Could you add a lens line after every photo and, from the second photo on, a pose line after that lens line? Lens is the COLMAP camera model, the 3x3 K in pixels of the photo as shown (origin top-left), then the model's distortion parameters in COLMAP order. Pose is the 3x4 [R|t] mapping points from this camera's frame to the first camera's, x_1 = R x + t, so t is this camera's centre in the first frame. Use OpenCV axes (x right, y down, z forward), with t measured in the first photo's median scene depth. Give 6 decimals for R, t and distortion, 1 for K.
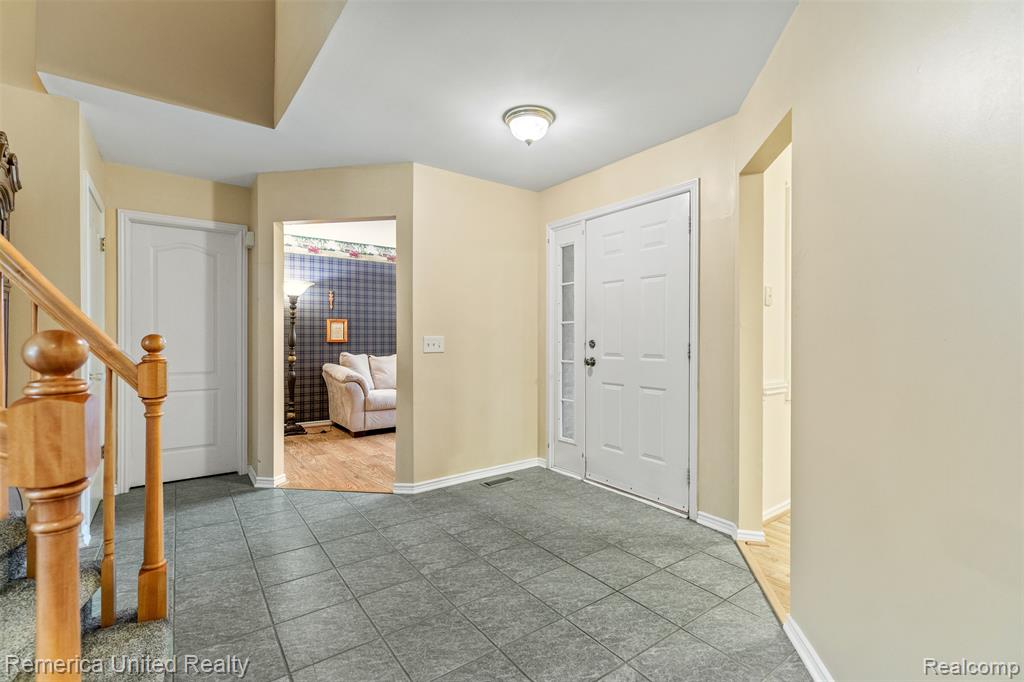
lens RADIAL K [[471.7, 0, 510.8], [0, 471.7, 339.5], [0, 0, 1]] dist [0.011080, -0.000001]
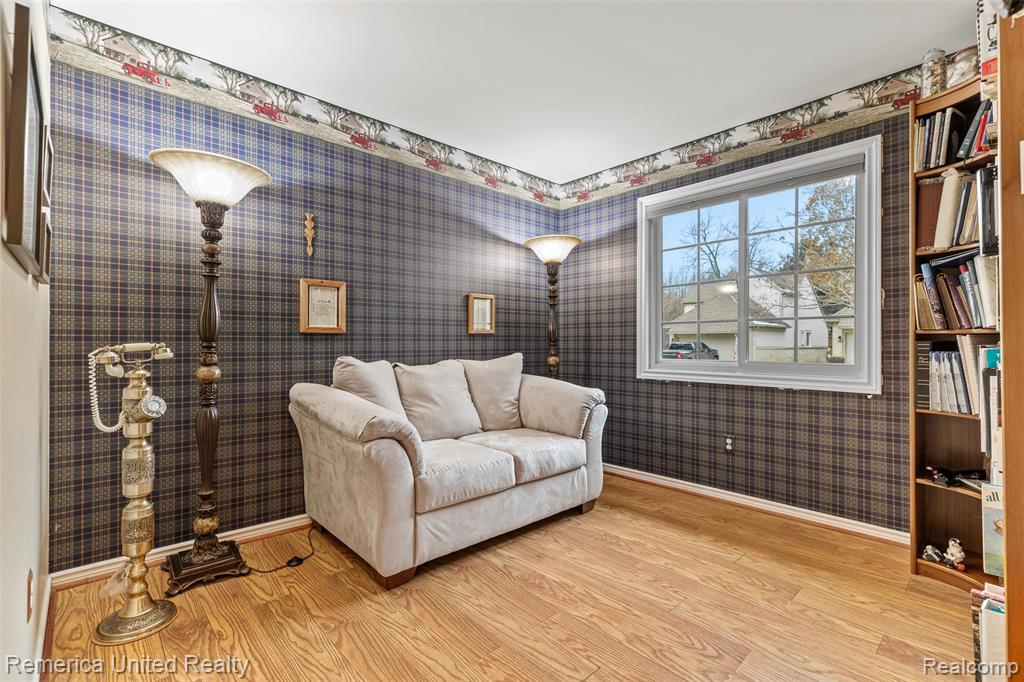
lens RADIAL K [[471.7, 0, 514.5], [0, 471.7, 341.4], [0, 0, 1]] dist [0.011080, -0.000001]
pose [[0.994166, 0.000620, 0.107855, -0.243214], [-0.000309, 0.999996, -0.002903, 0.014639], [-0.107856, 0.002853, 0.994162, 0.556875]]
